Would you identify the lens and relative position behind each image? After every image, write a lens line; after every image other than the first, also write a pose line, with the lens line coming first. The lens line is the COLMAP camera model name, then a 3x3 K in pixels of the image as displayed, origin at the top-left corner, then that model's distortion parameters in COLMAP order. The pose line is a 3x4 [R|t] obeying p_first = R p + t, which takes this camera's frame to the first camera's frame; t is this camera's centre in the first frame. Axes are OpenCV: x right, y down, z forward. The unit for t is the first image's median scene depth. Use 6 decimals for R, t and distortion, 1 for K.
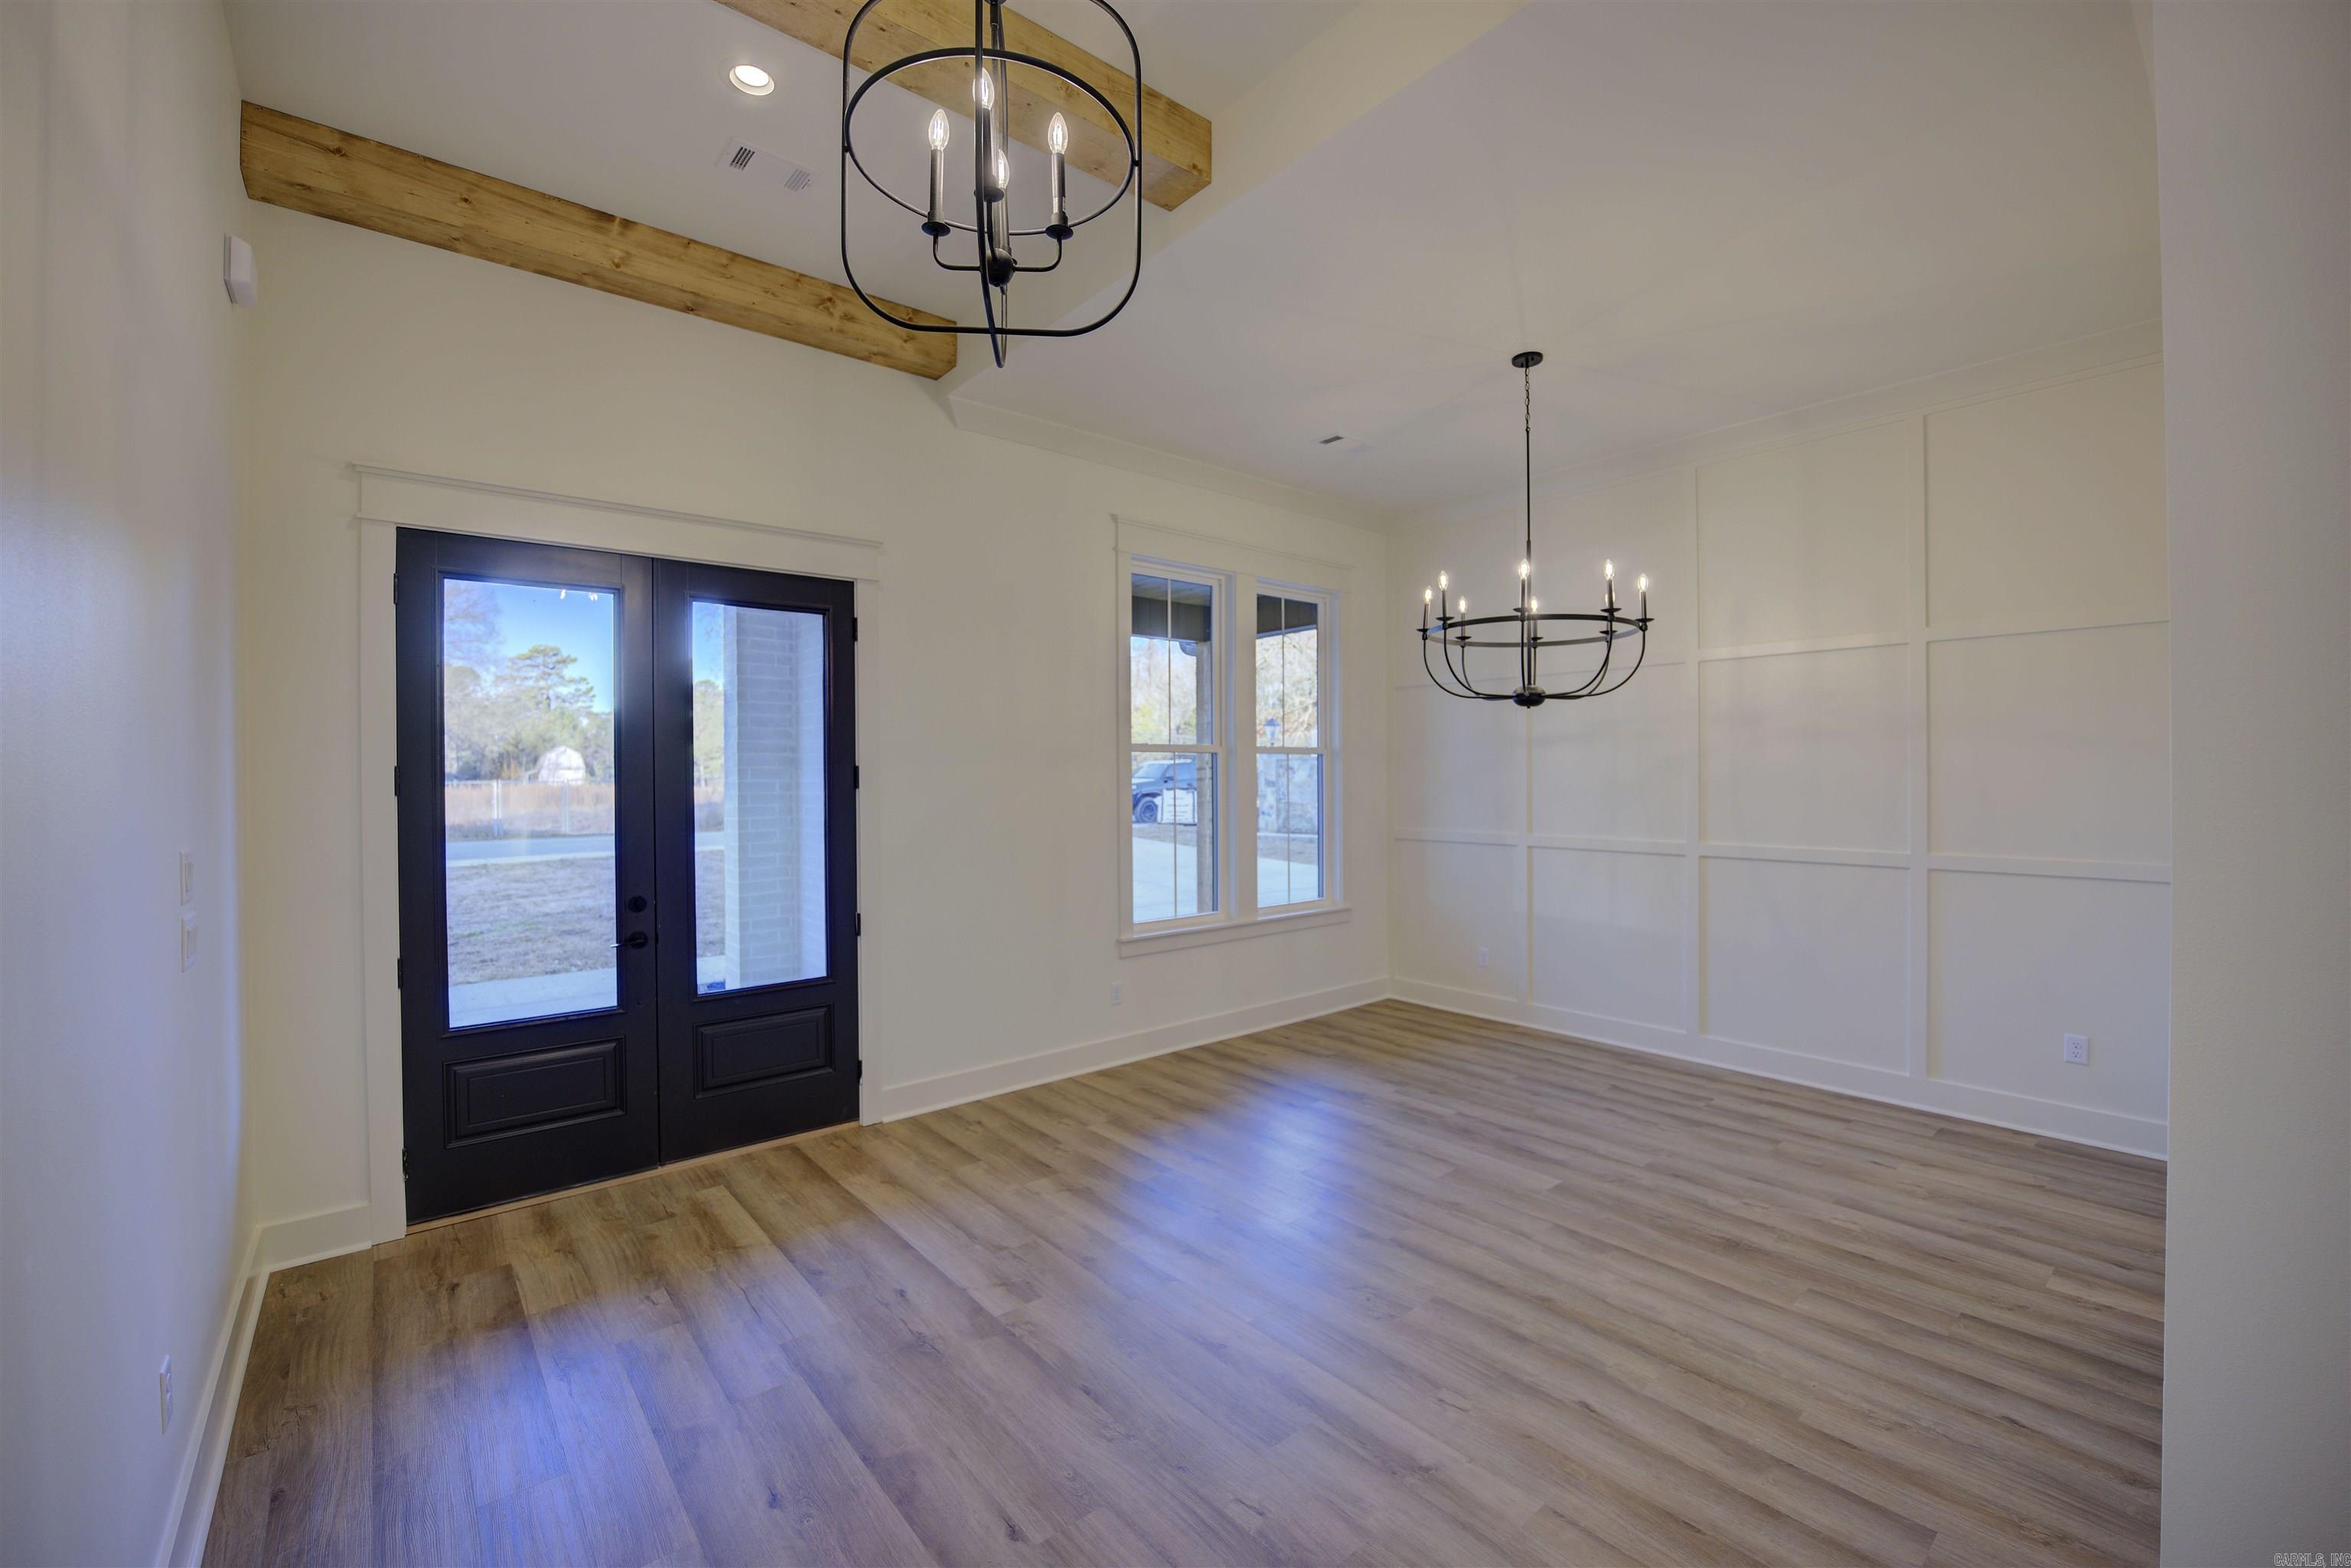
lens RADIAL K [[954.0, 0, 1175.5], [0, 954.0, 784.0], [0, 0, 1]] dist [-0.020609, 0.000358]
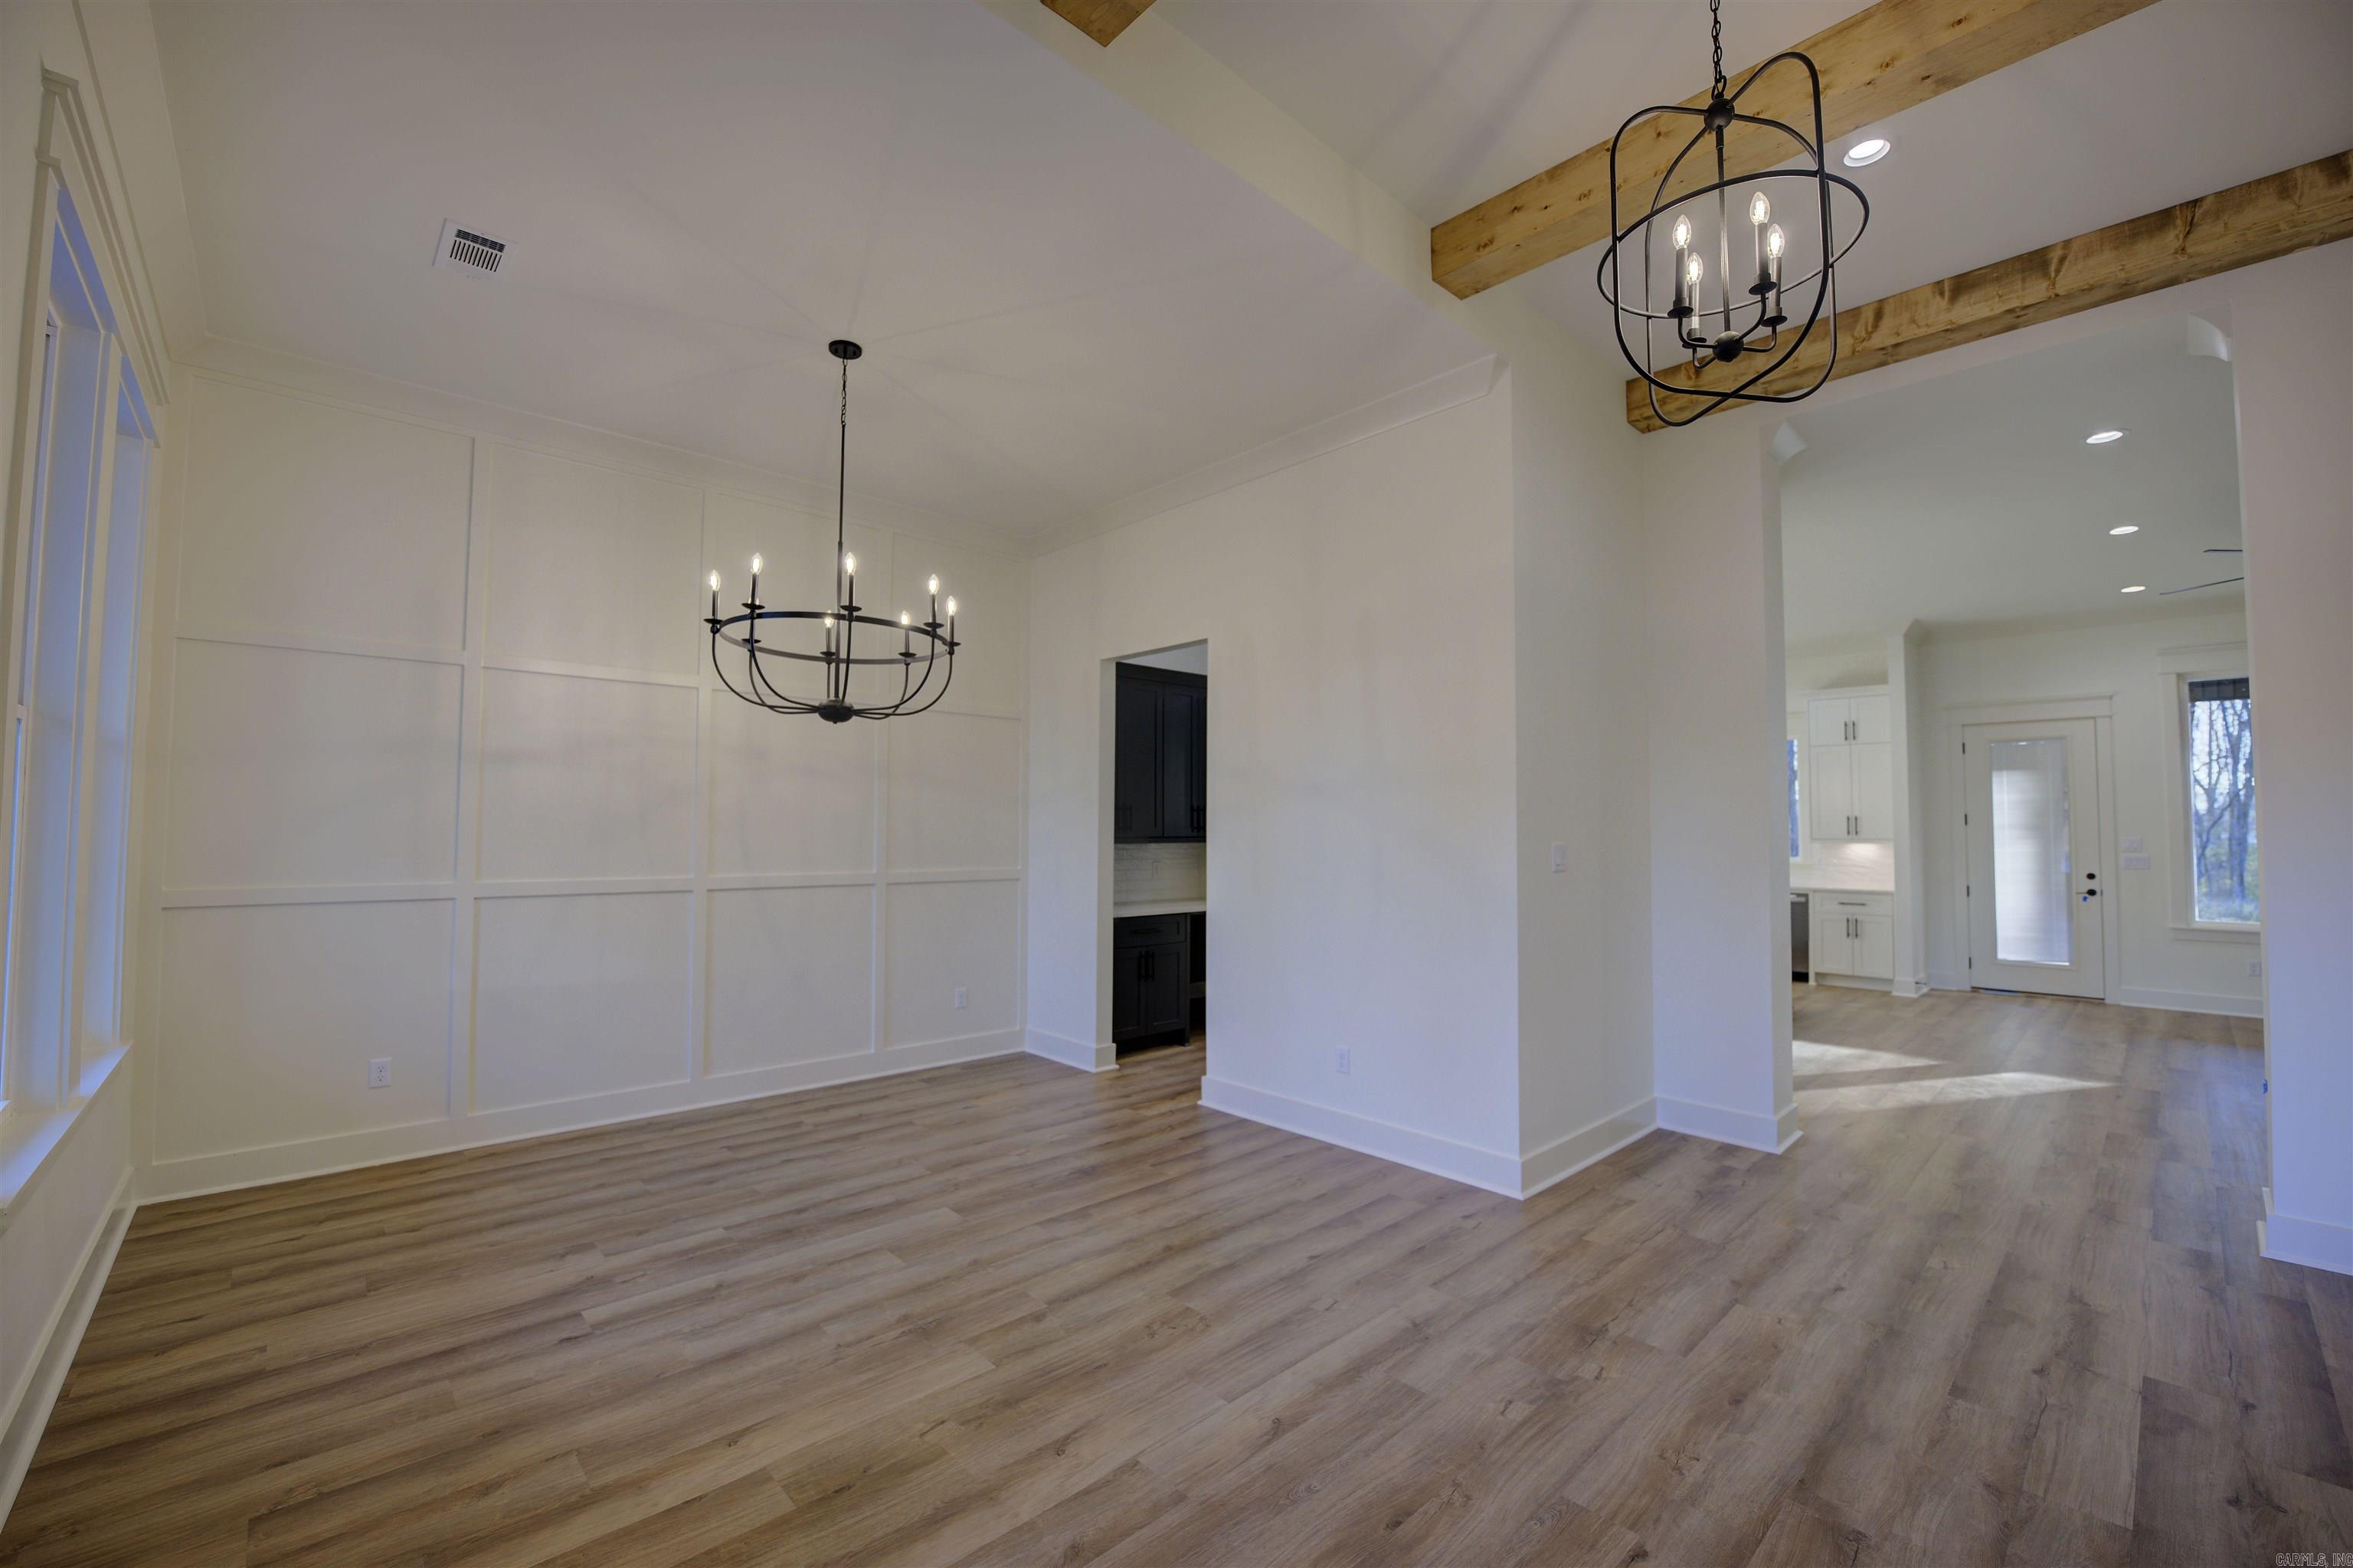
lens RADIAL K [[955.7, 0, 1157.1], [0, 955.7, 786.2], [0, 0, 1]] dist [-0.020229, -0.000018]
pose [[-0.042794, 0.052276, 0.997715, -0.498831], [0.004101, 0.998631, -0.052148, 0.026491], [-0.999075, 0.001860, -0.042950, 0.666025]]
